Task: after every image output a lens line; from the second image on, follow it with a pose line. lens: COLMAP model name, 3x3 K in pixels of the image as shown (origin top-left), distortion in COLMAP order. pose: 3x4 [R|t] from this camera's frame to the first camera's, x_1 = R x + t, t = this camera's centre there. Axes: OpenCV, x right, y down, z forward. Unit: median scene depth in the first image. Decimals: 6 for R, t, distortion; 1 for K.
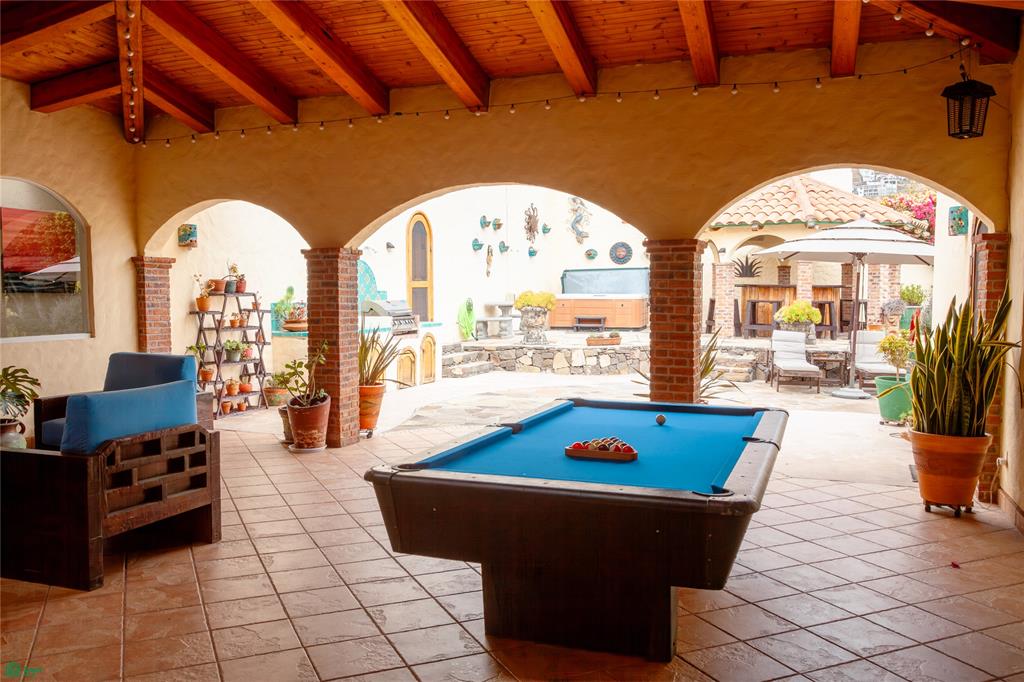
lens RADIAL K [[829.9, 0, 511.9], [0, 829.9, 343.4], [0, 0, 1]] dist [-0.063628, 0.076838]
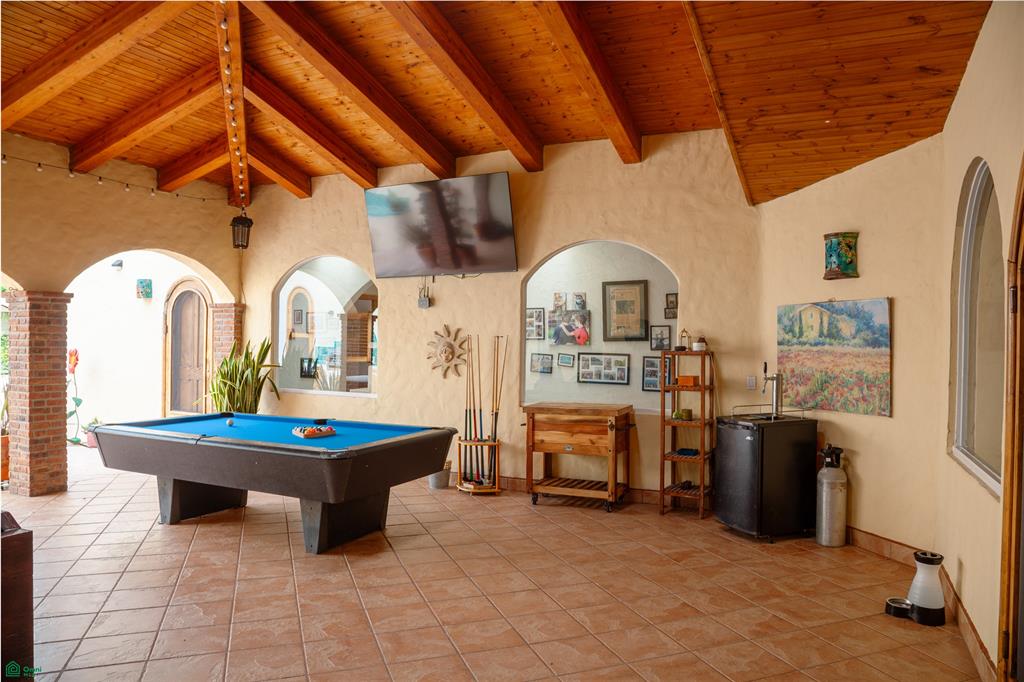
lens RADIAL K [[686.7, 0, 512.0], [0, 686.7, 341.0], [0, 0, 1]] dist [-0.127566, 0.069561]
pose [[0.078841, -0.001504, 0.996886, -0.591786], [0.053220, 0.998579, -0.002702, -0.014792], [-0.995466, 0.053268, 0.078809, 0.234209]]
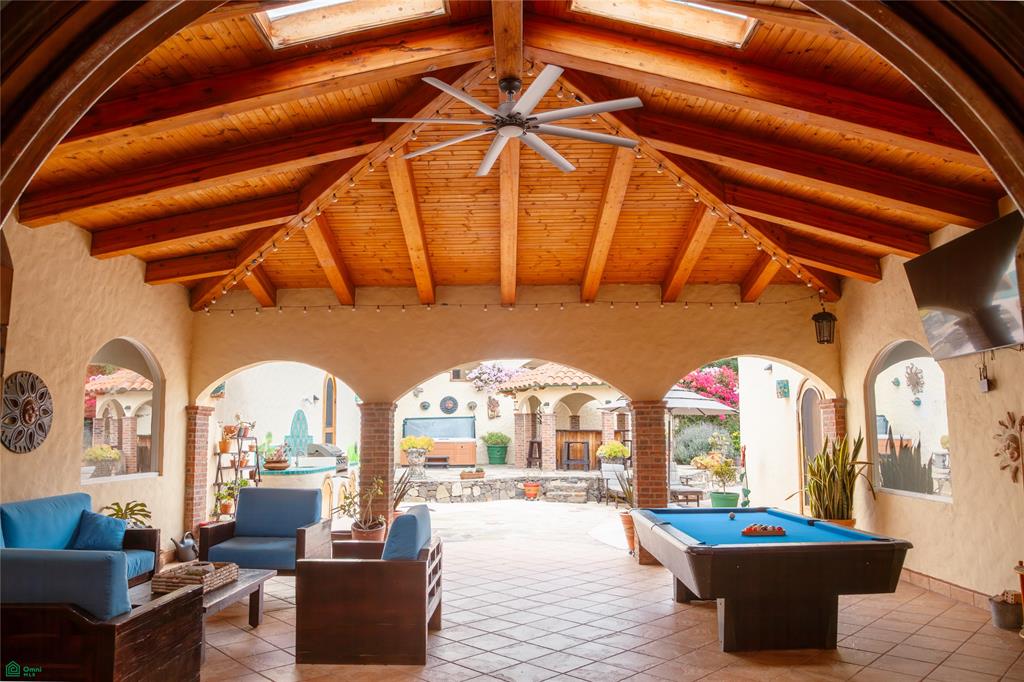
lens RADIAL K [[703.4, 0, 512.8], [0, 703.4, 342.9], [0, 0, 1]] dist [-0.128496, 0.067566]
pose [[0.938568, 0.040127, 0.342753, -0.408145], [0.026589, 0.981855, -0.187759, 0.002159], [-0.344068, 0.185338, 0.920471, -0.080212]]
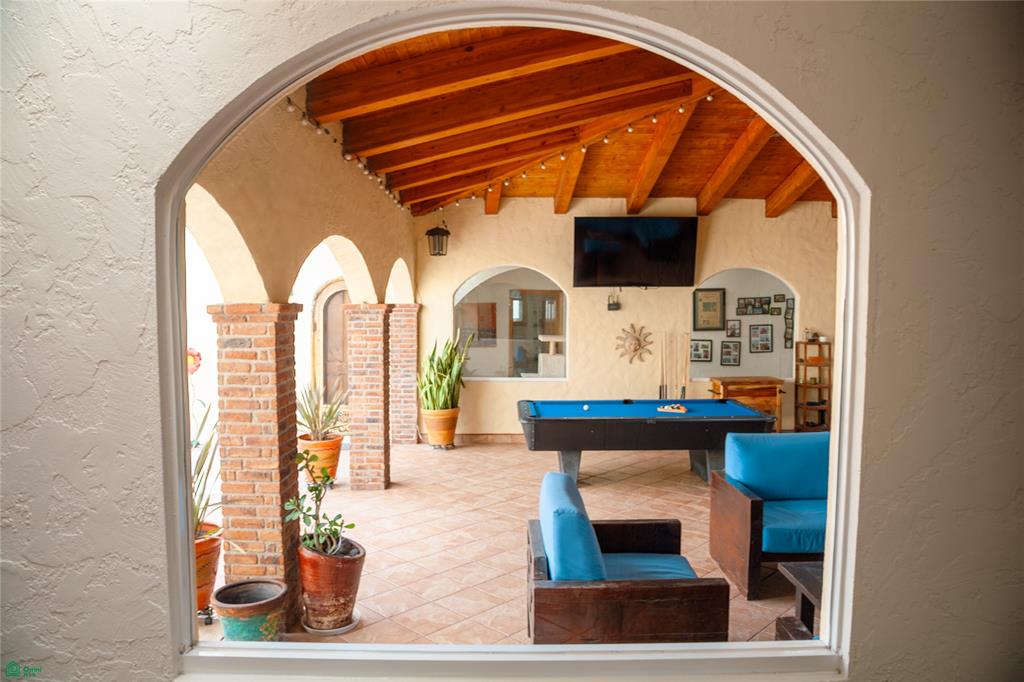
lens RADIAL K [[695.4, 0, 514.8], [0, 695.4, 341.5], [0, 0, 1]] dist [-0.124792, 0.070675]
pose [[-0.364739, -0.053313, 0.929582, -0.762308], [0.055635, 0.995328, 0.078914, -0.121522], [-0.929446, 0.080500, -0.360069, 1.037761]]
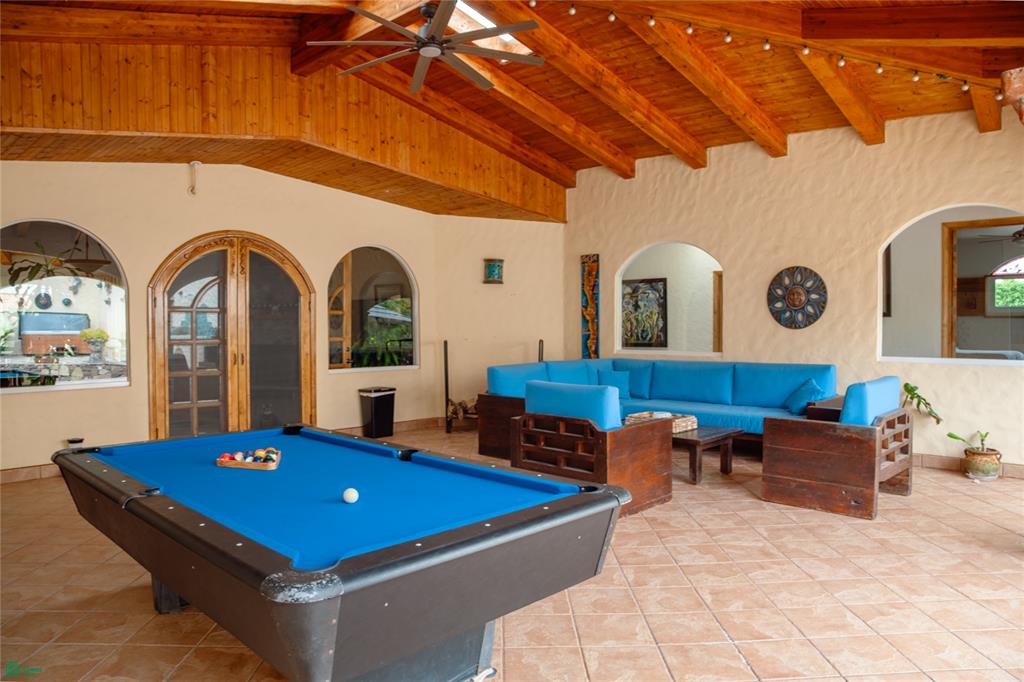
lens RADIAL K [[703.4, 0, 512.8], [0, 703.4, 342.9], [0, 0, 1]] dist [-0.128496, 0.067566]
pose [[-0.402434, 0.031070, -0.914922, 0.383859], [-0.053376, 0.996927, 0.057333, -0.044489], [0.913892, 0.071907, -0.399539, 0.799486]]
